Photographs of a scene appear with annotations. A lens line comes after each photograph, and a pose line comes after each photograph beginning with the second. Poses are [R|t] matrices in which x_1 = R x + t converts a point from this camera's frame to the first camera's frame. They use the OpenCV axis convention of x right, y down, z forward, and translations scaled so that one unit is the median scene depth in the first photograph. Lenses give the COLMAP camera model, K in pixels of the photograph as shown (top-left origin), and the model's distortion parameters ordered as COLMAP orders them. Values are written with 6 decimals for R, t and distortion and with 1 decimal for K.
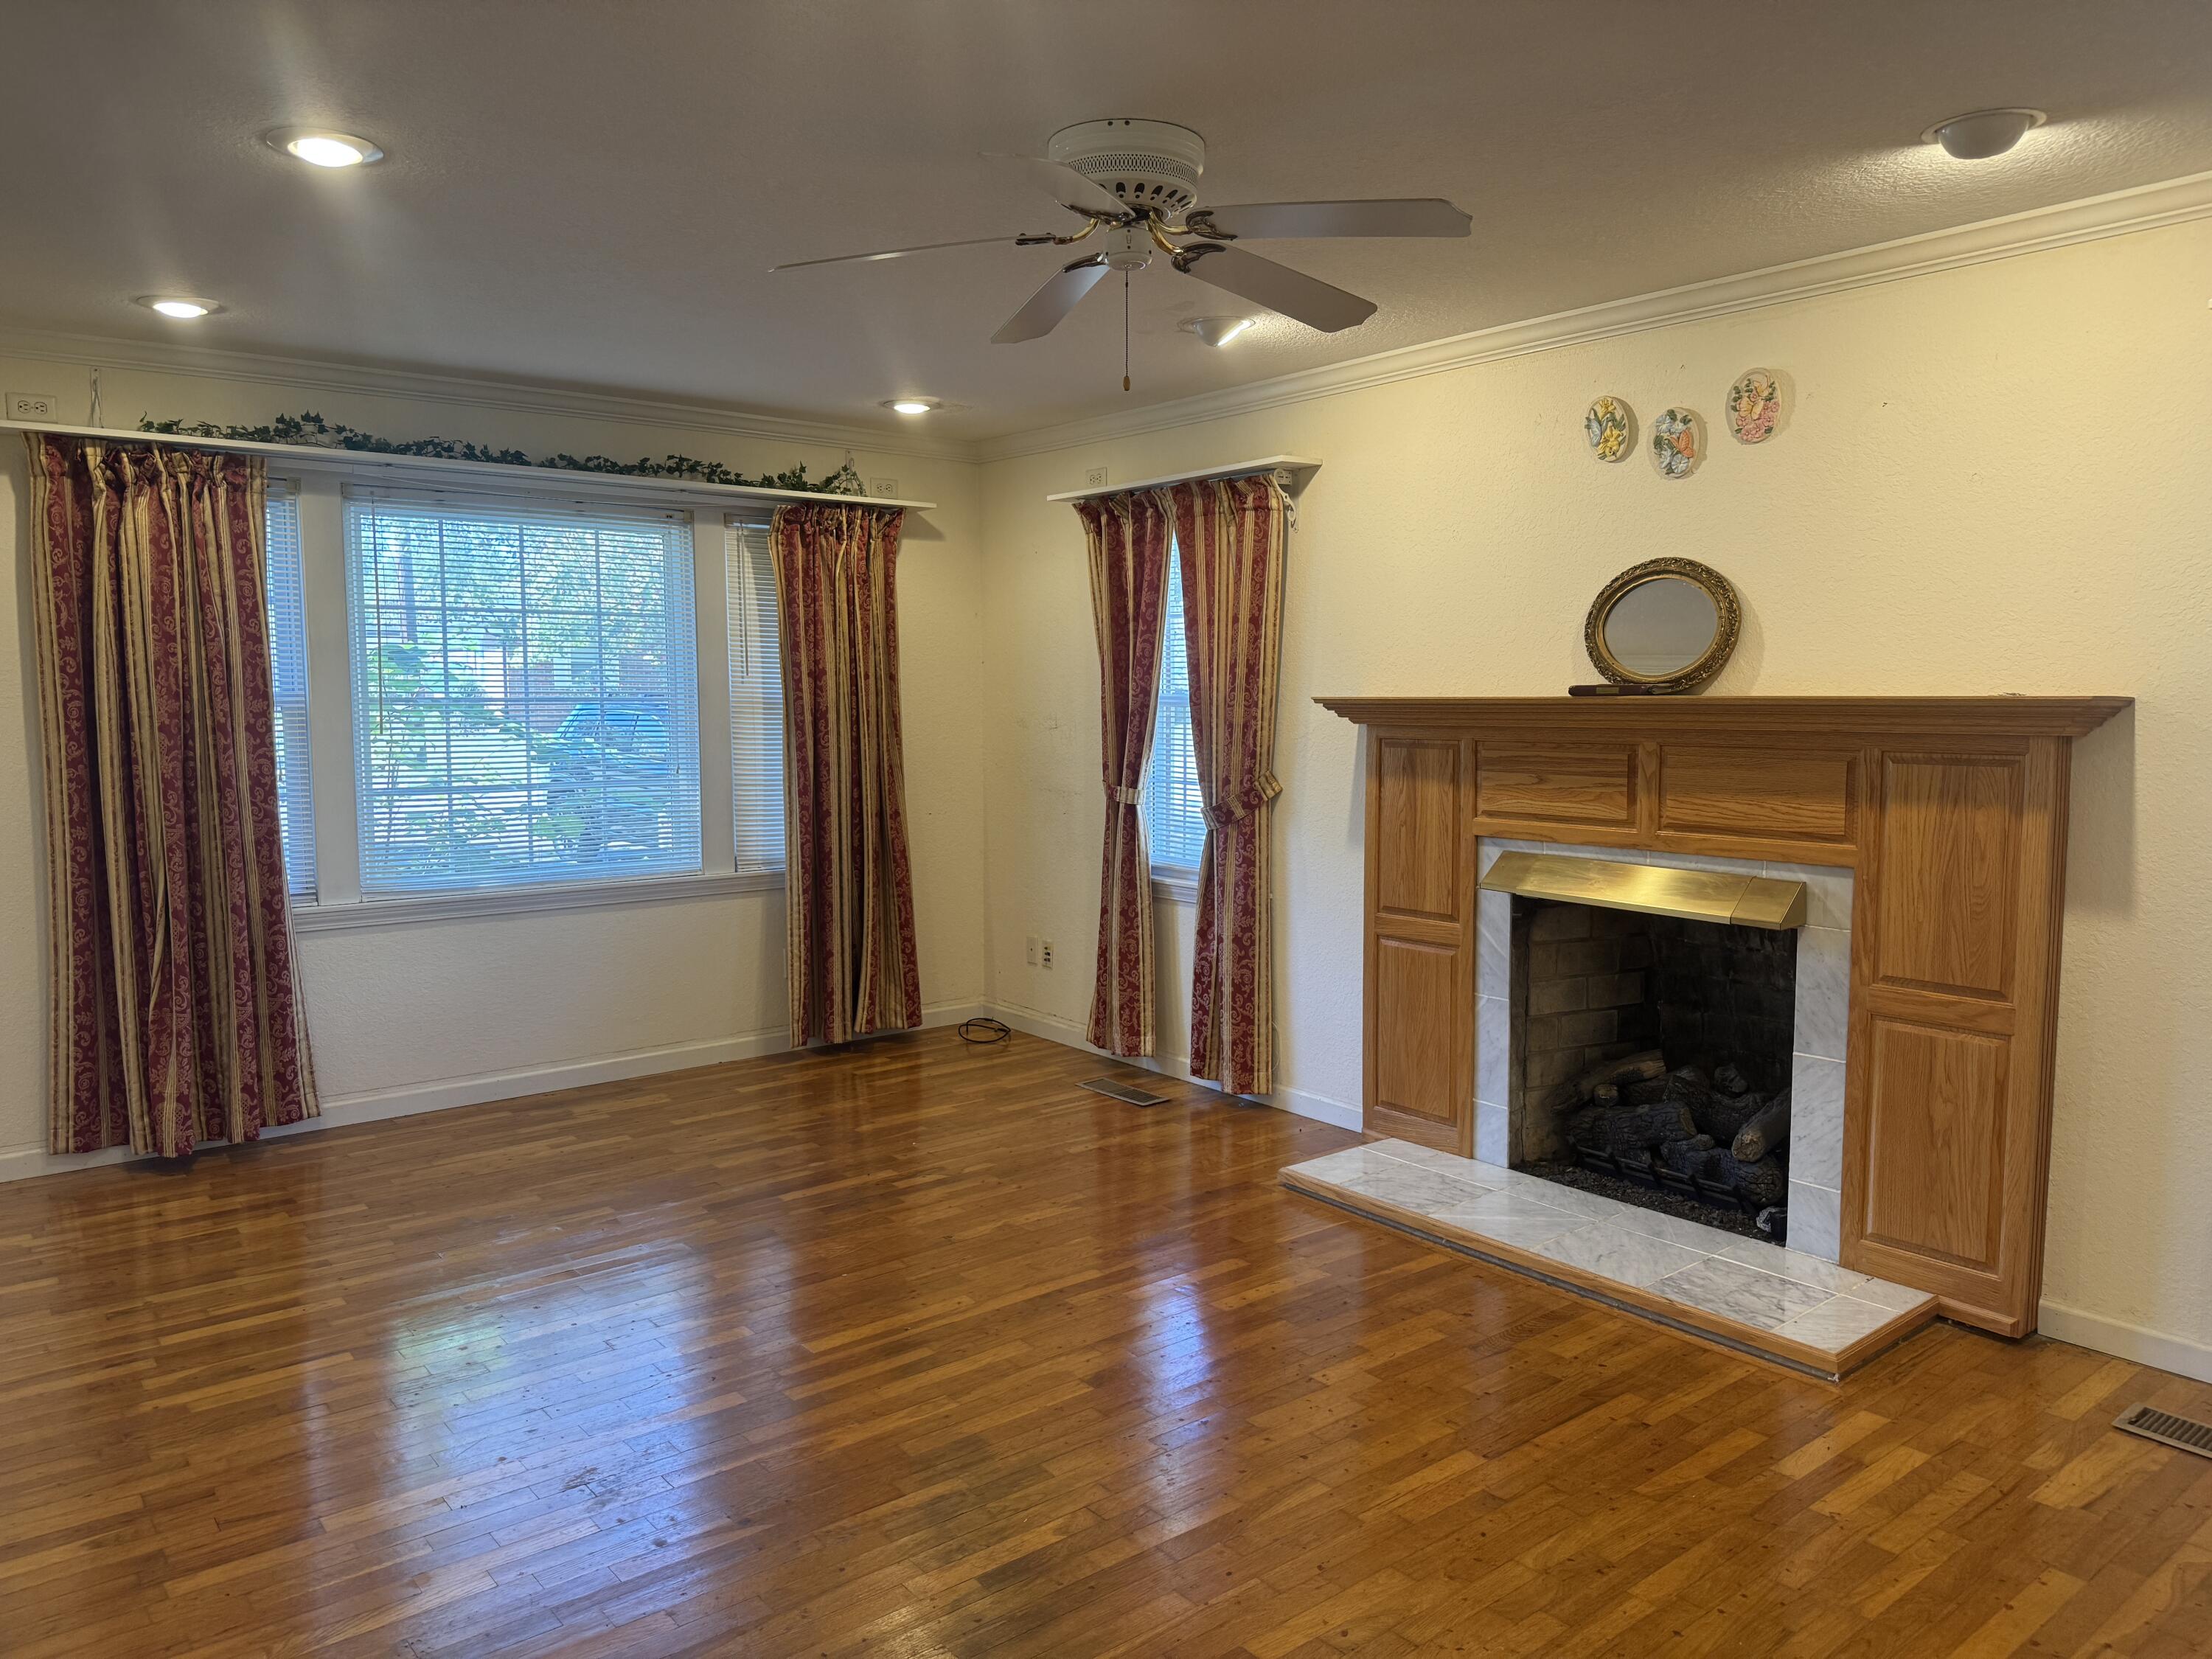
lens RADIAL K [[1555.8, 0, 1100.2], [0, 1555.8, 841.9], [0, 0, 1]] dist [0.069885, -0.090937]
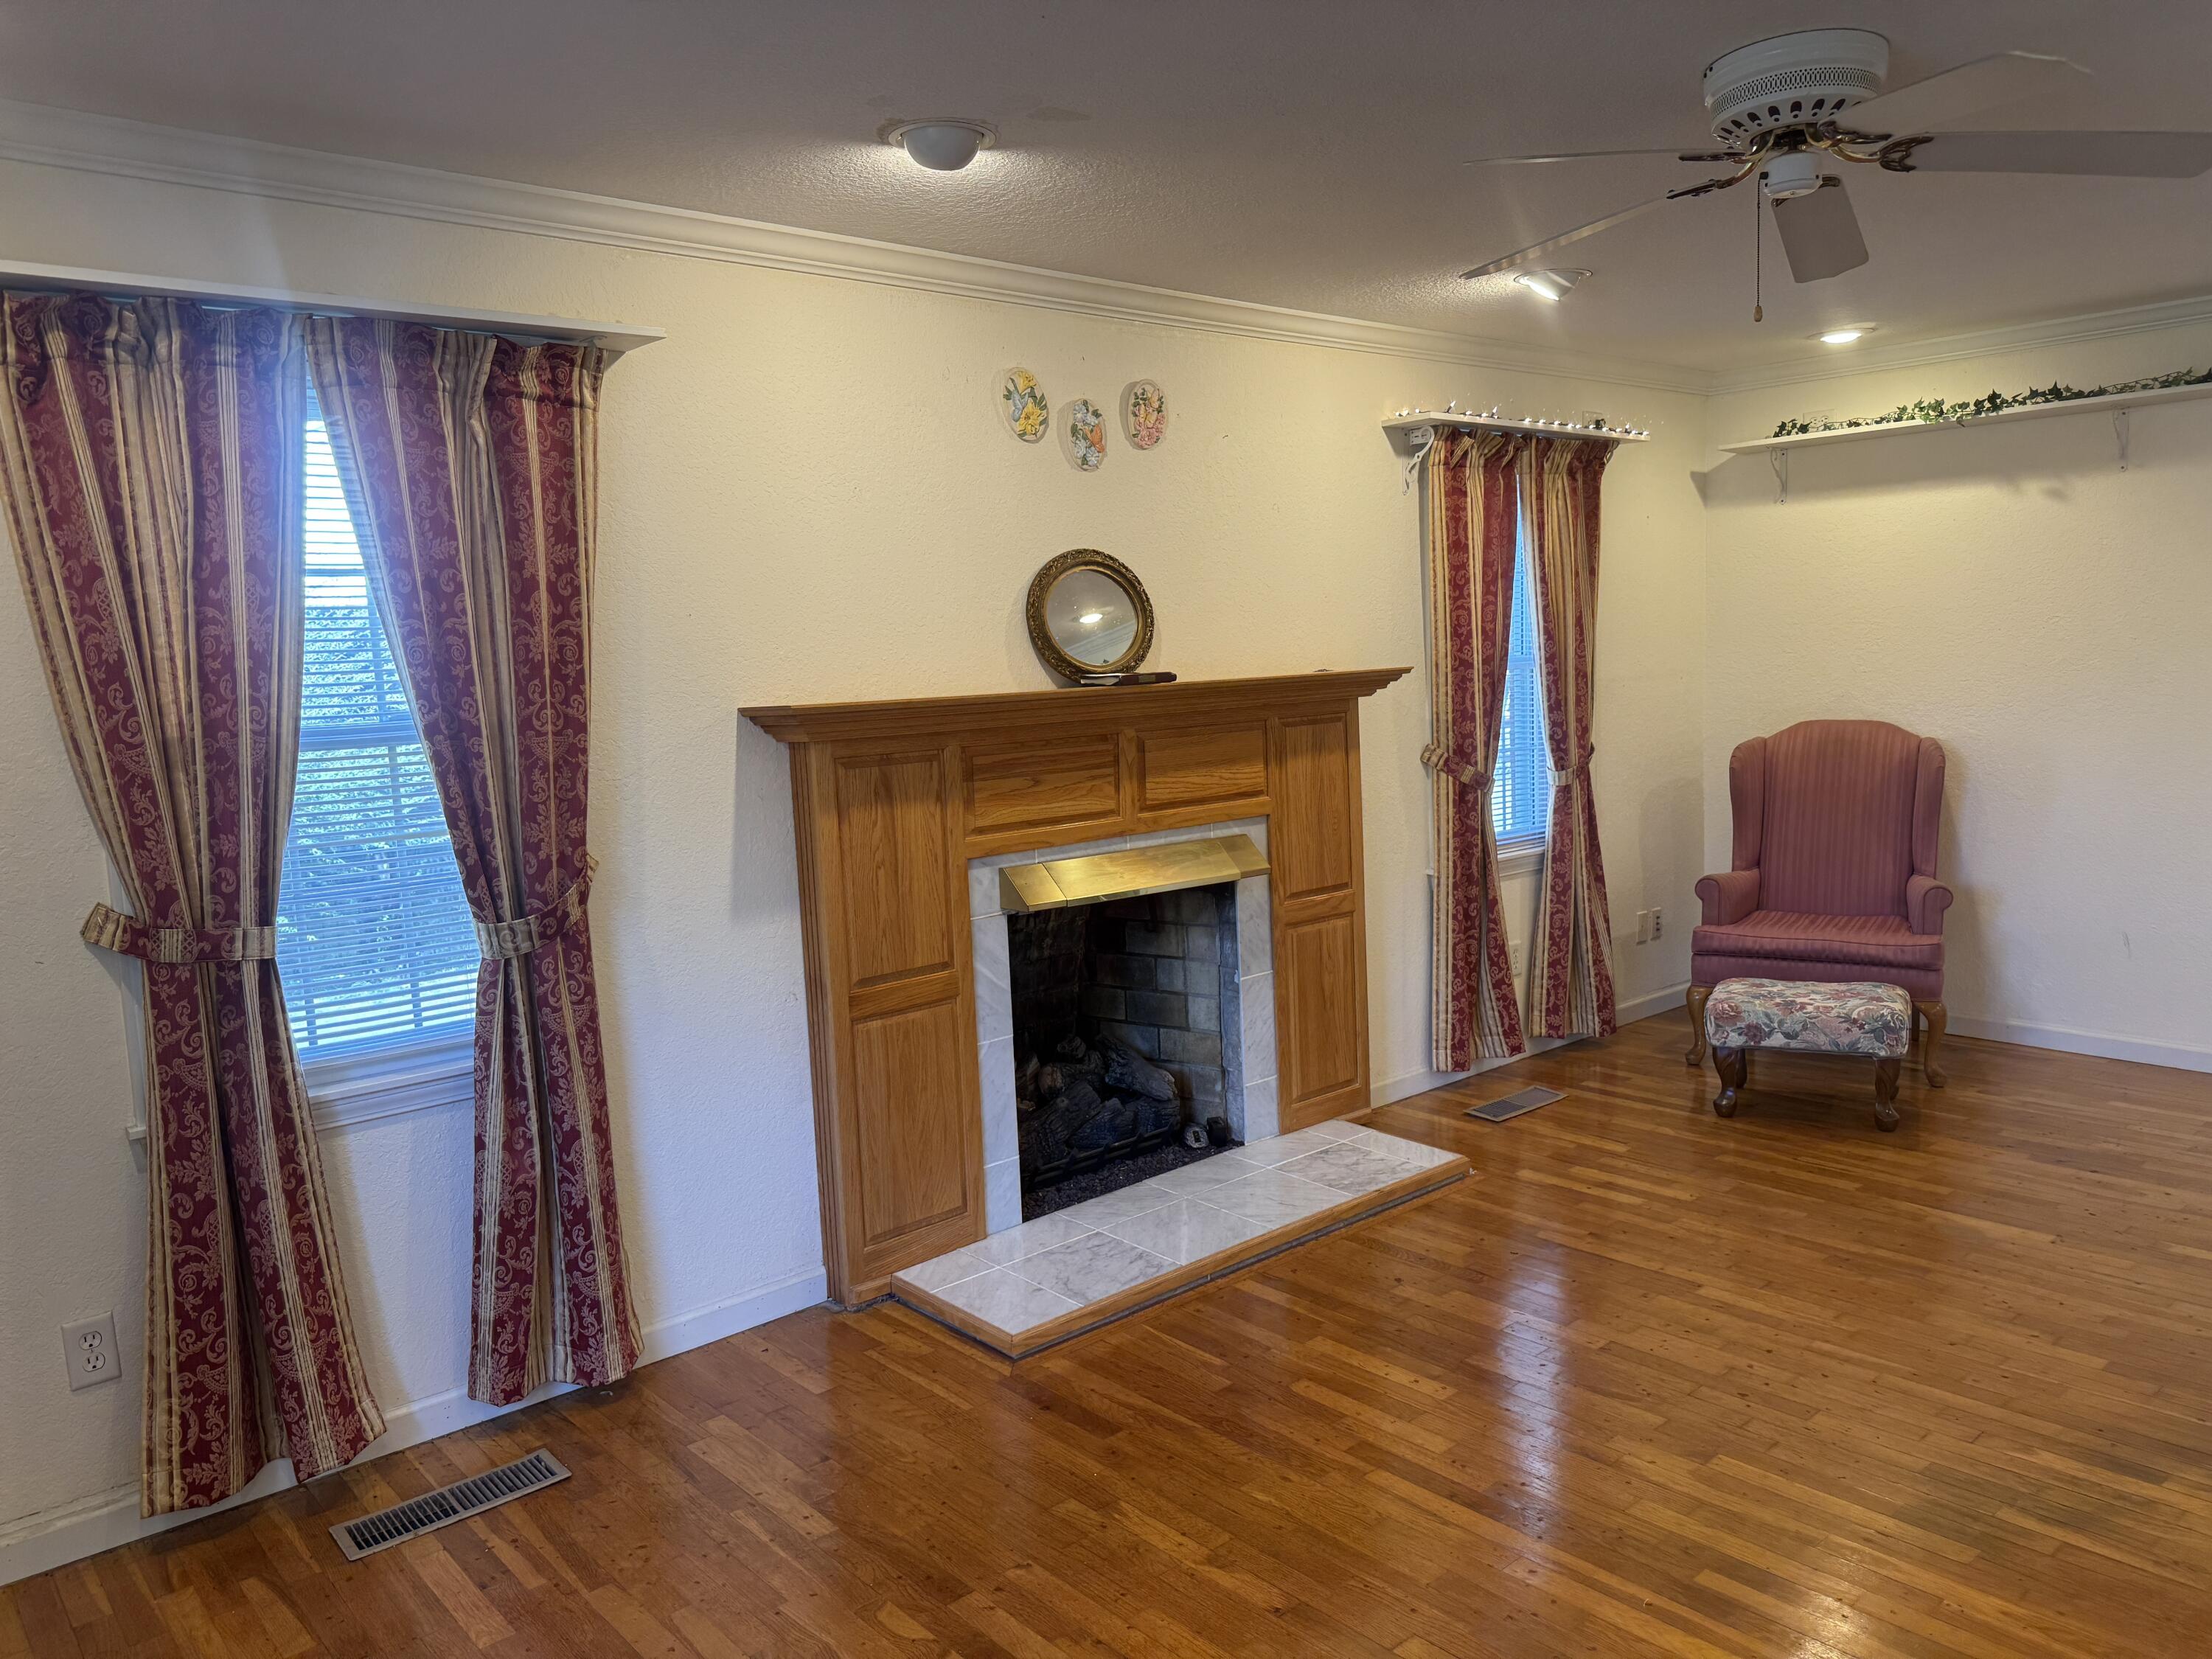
lens RADIAL K [[1555.8, 0, 1100.0], [0, 1555.8, 846.0], [0, 0, 1]] dist [0.069885, -0.090937]
pose [[-0.035367, -0.116077, 0.992610, -0.561115], [0.142915, 0.982436, 0.119979, -0.095660], [-0.989103, 0.146102, -0.018156, 0.887706]]
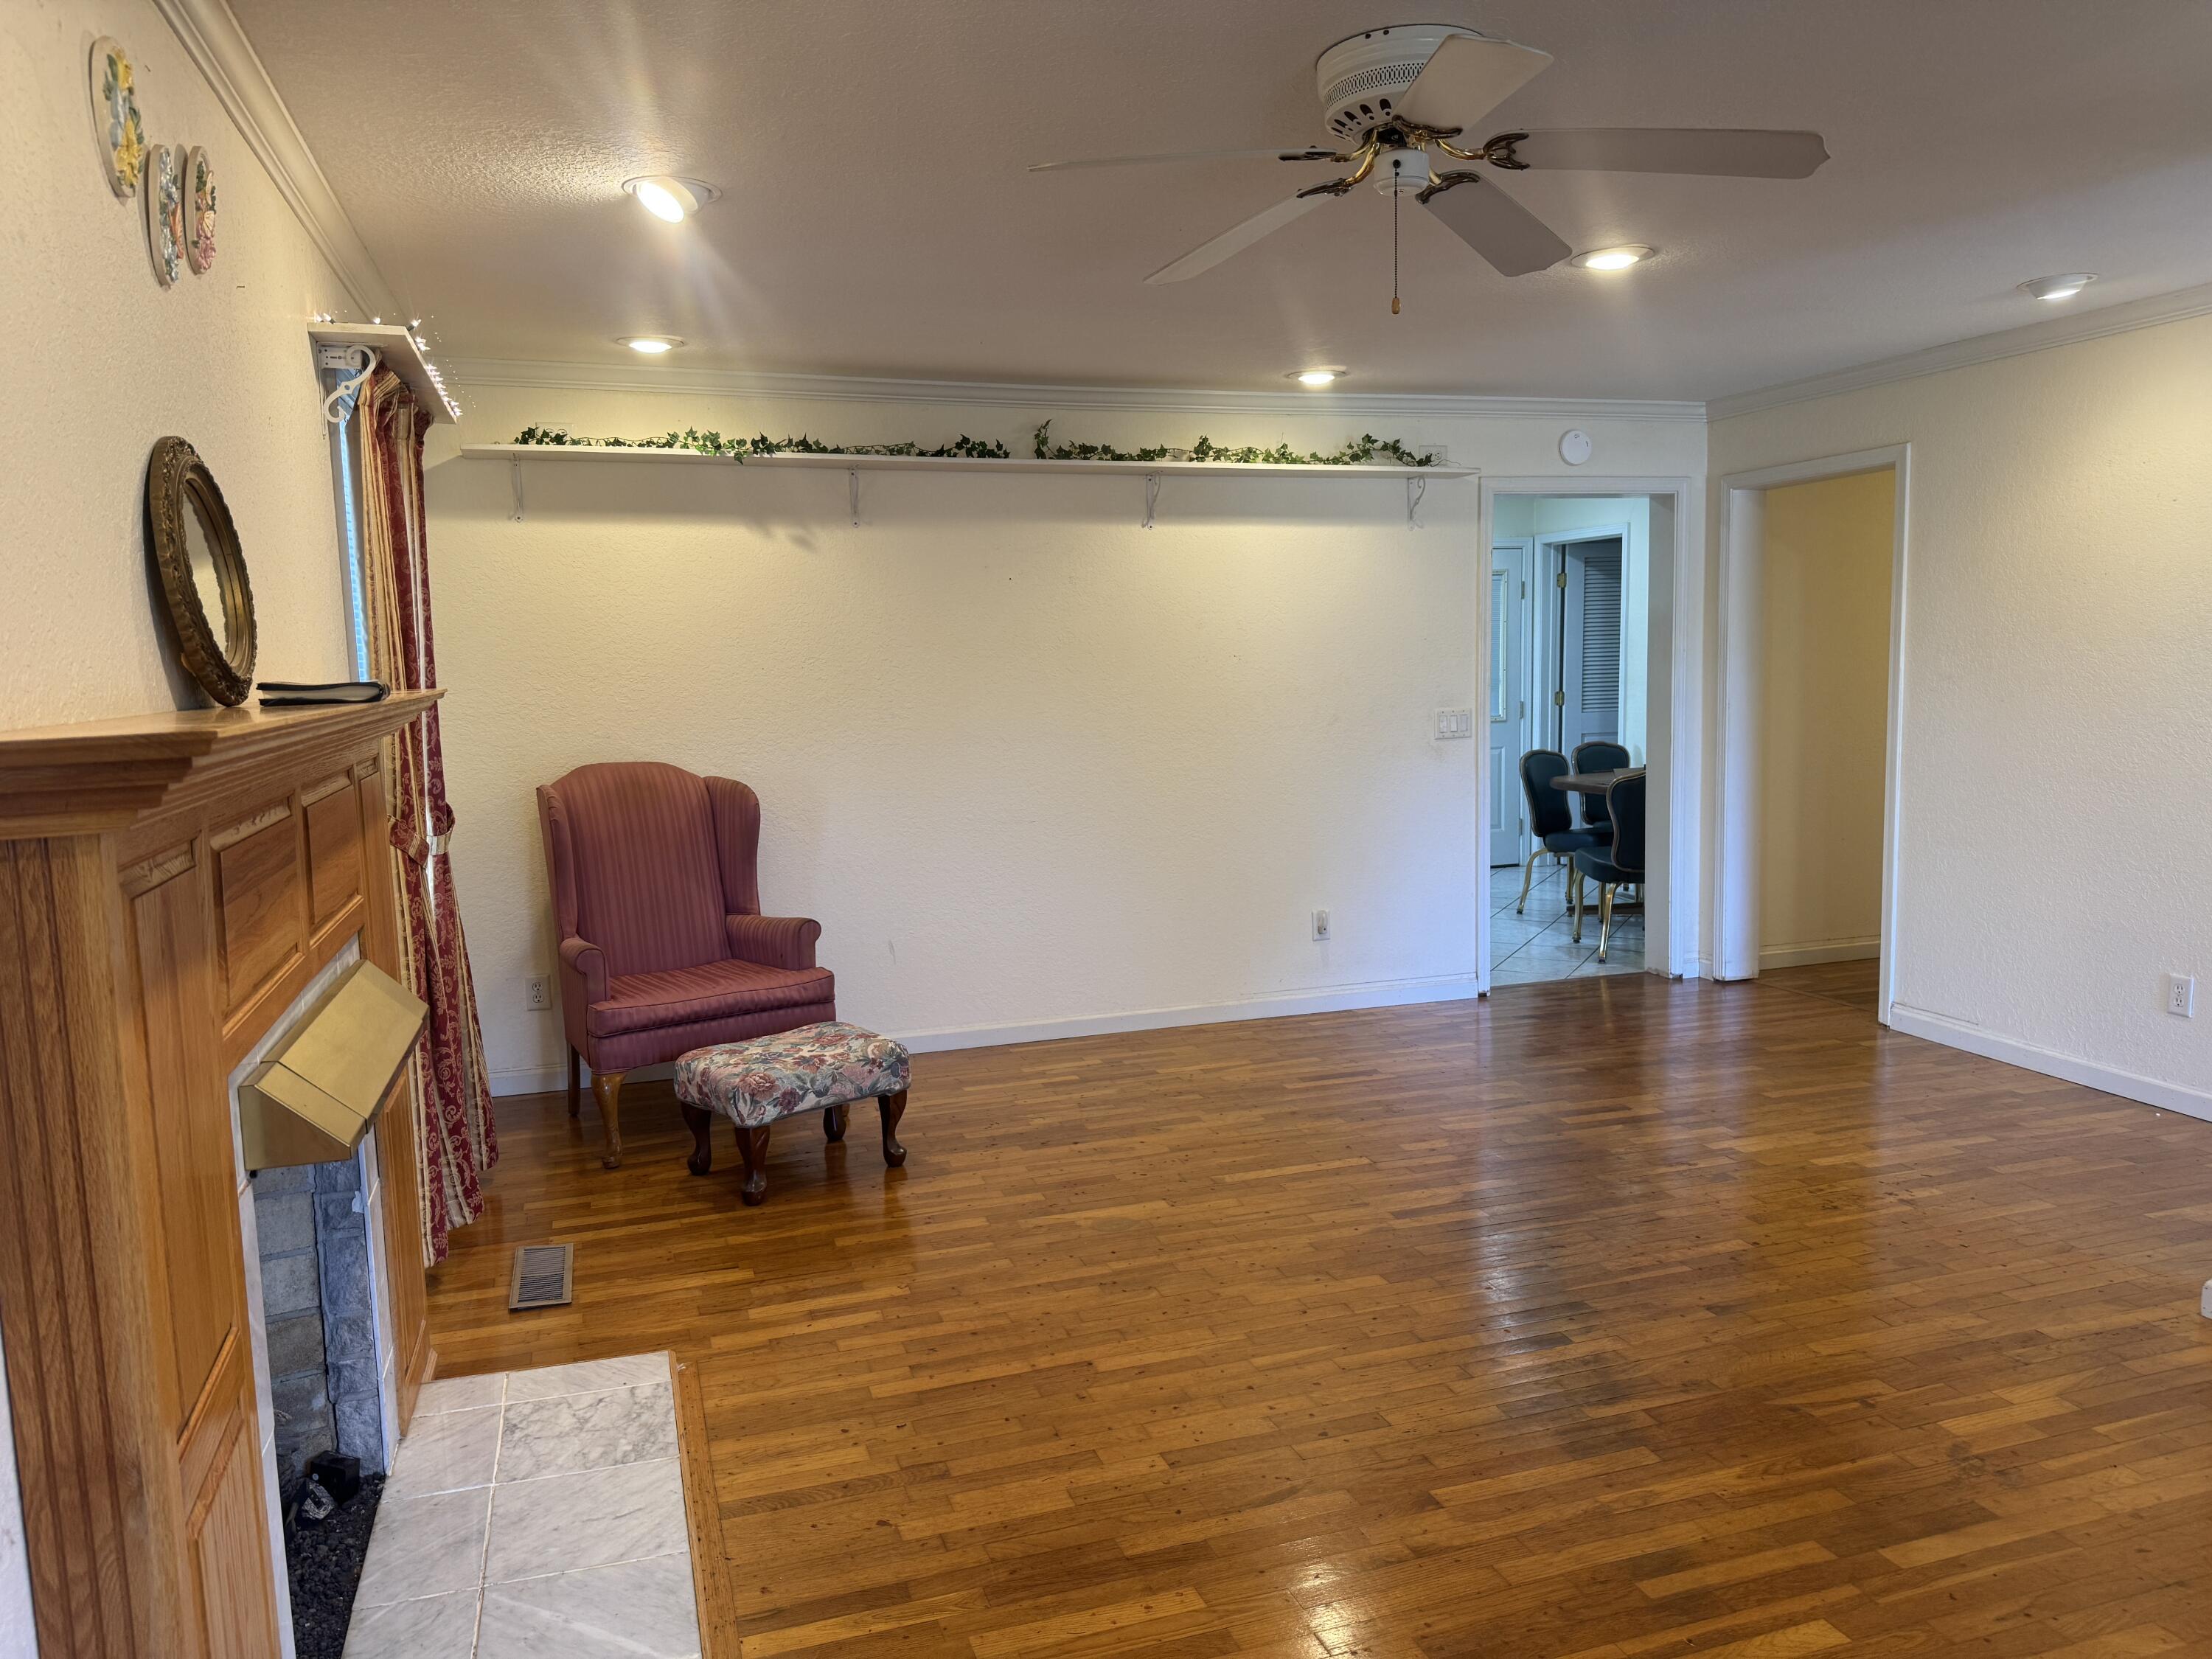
lens RADIAL K [[1555.8, 0, 1103.4], [0, 1555.8, 819.7], [0, 0, 1]] dist [0.069885, -0.090937]
pose [[-0.934524, -0.013747, 0.355635, -0.092272], [0.060795, 0.978401, 0.197574, -0.122449], [-0.350670, 0.206258, -0.913503, 1.191945]]
